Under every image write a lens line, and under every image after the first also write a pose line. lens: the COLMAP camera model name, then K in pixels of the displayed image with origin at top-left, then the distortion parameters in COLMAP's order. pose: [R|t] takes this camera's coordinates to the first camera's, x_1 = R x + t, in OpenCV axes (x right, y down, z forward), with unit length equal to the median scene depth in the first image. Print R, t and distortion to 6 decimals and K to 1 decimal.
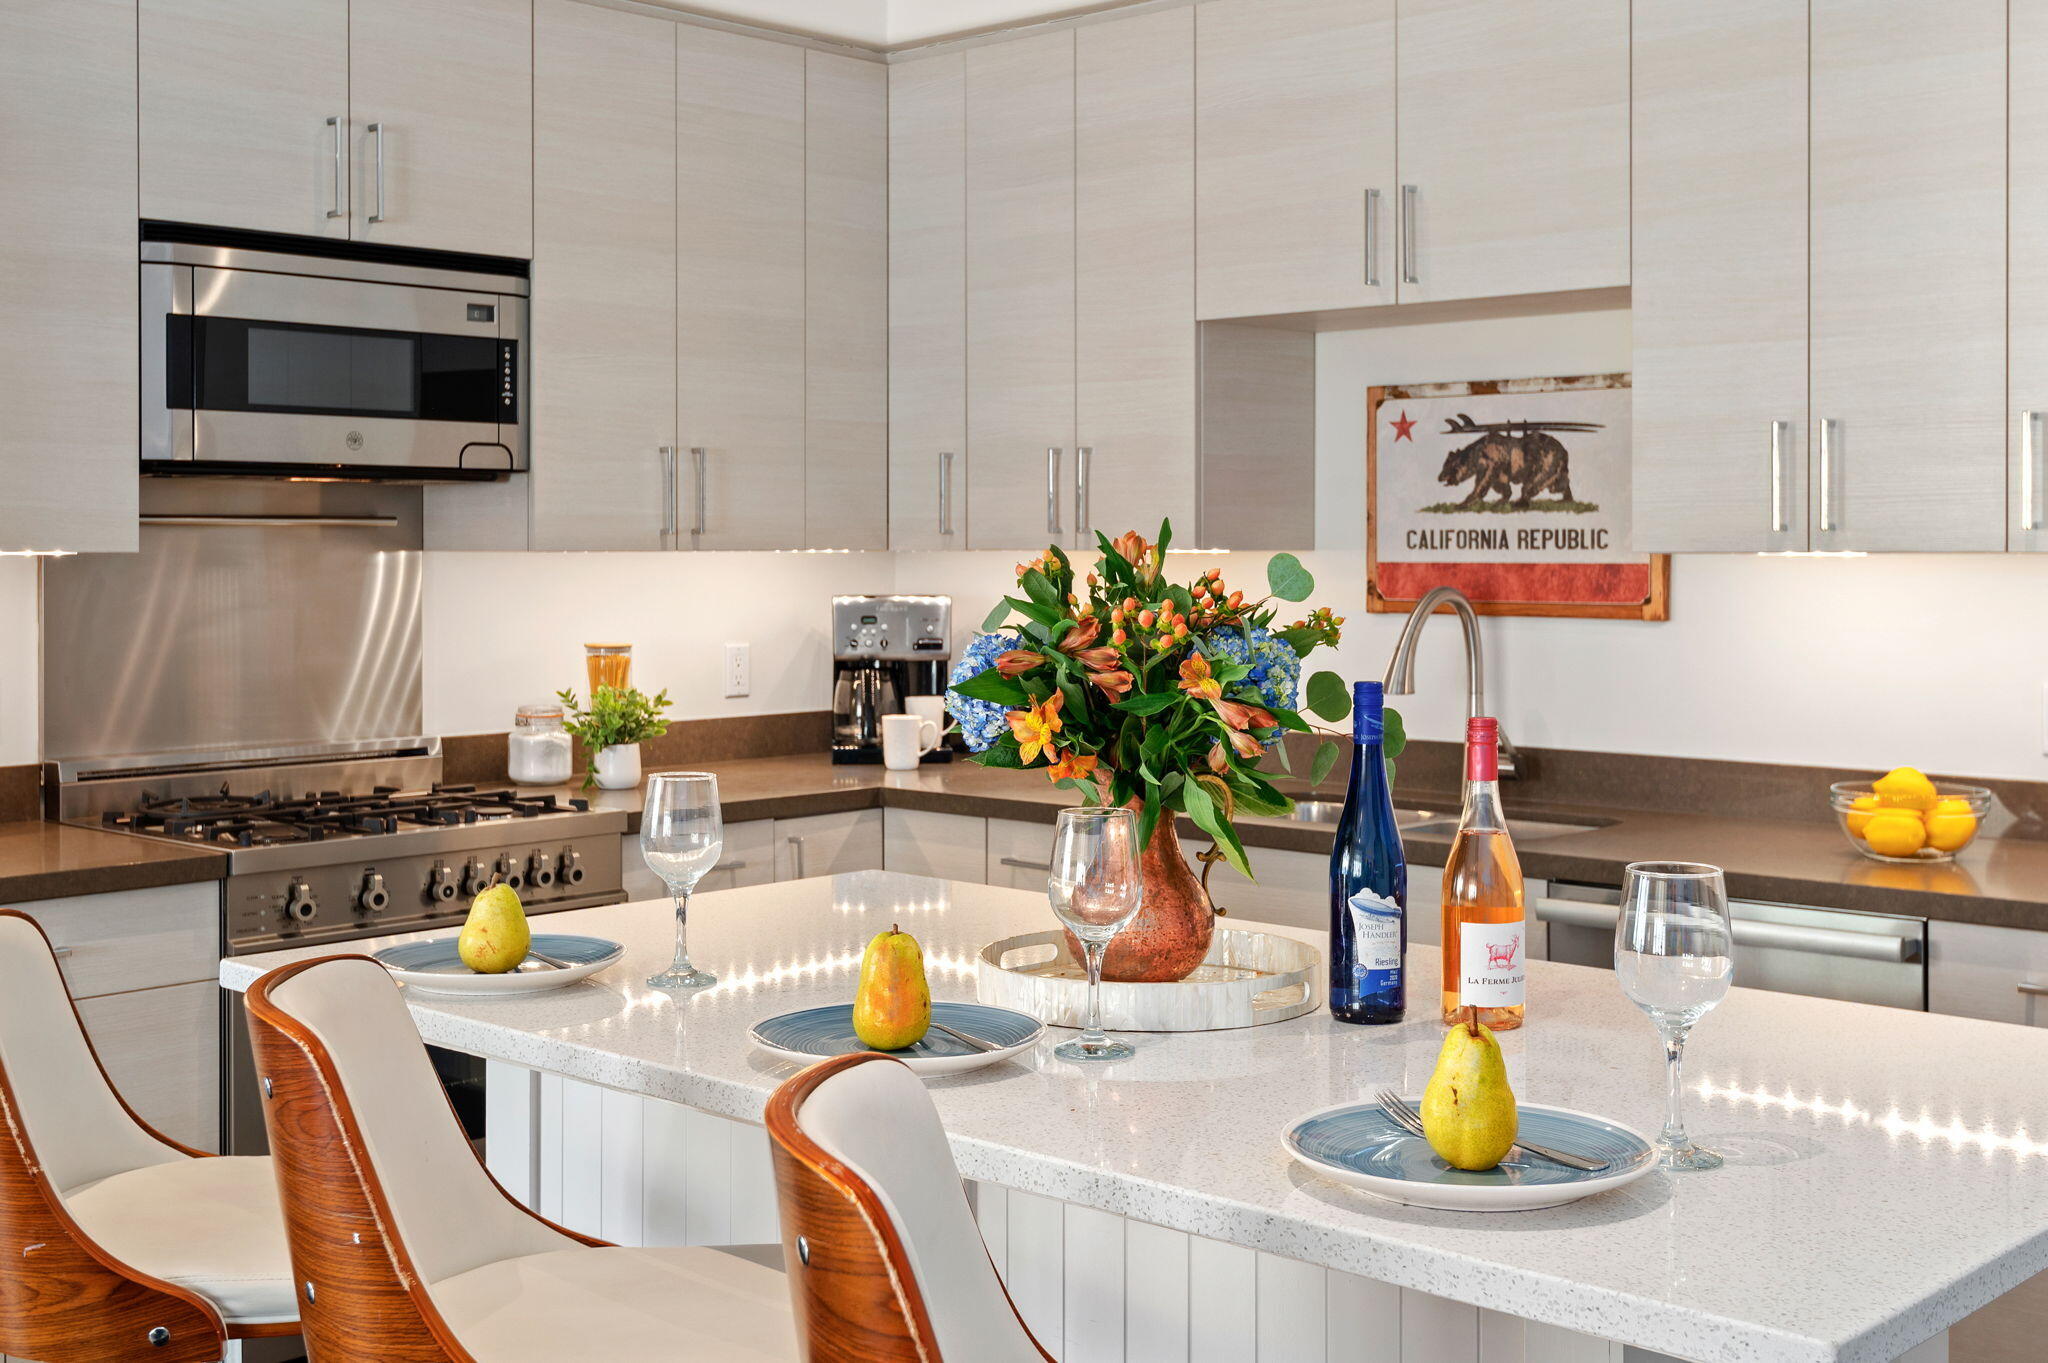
lens RADIAL K [[2317.0, 0, 1039.8], [0, 2317.0, 576.6], [0, 0, 1]] dist [-0.045918, 0.000000]
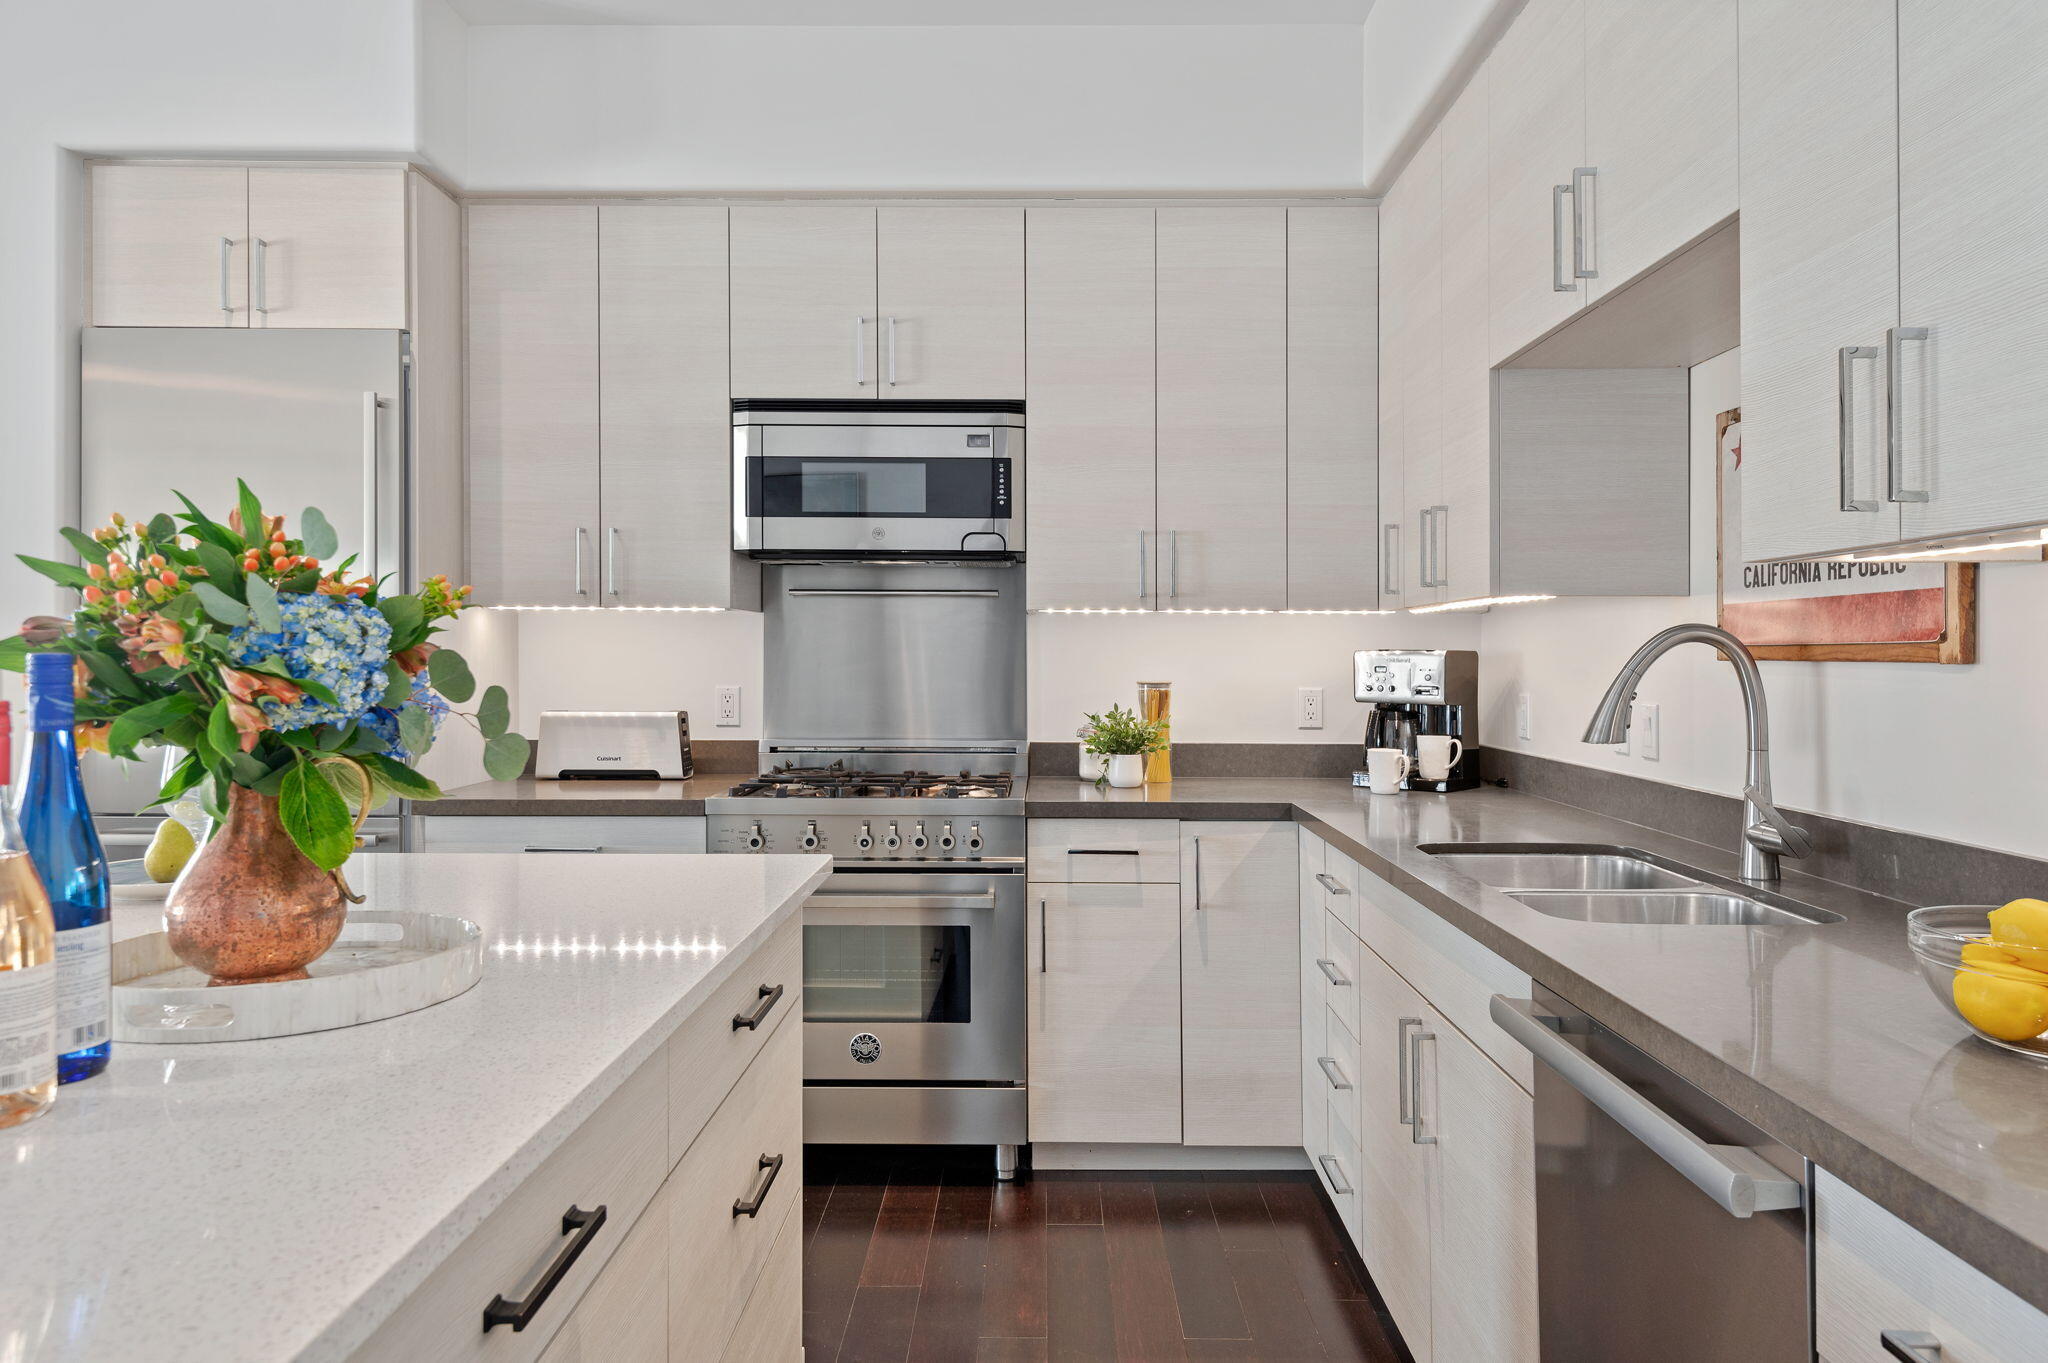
lens RADIAL K [[1301.7, 0, 1035.2], [0, 1301.7, 661.8], [0, 0, 1]] dist [0.015050, -0.001383]
pose [[0.675037, 0.007374, -0.737747, 0.365556], [-0.013804, 0.999901, -0.002636, 0.022780], [0.737655, 0.011963, 0.675072, 0.478850]]
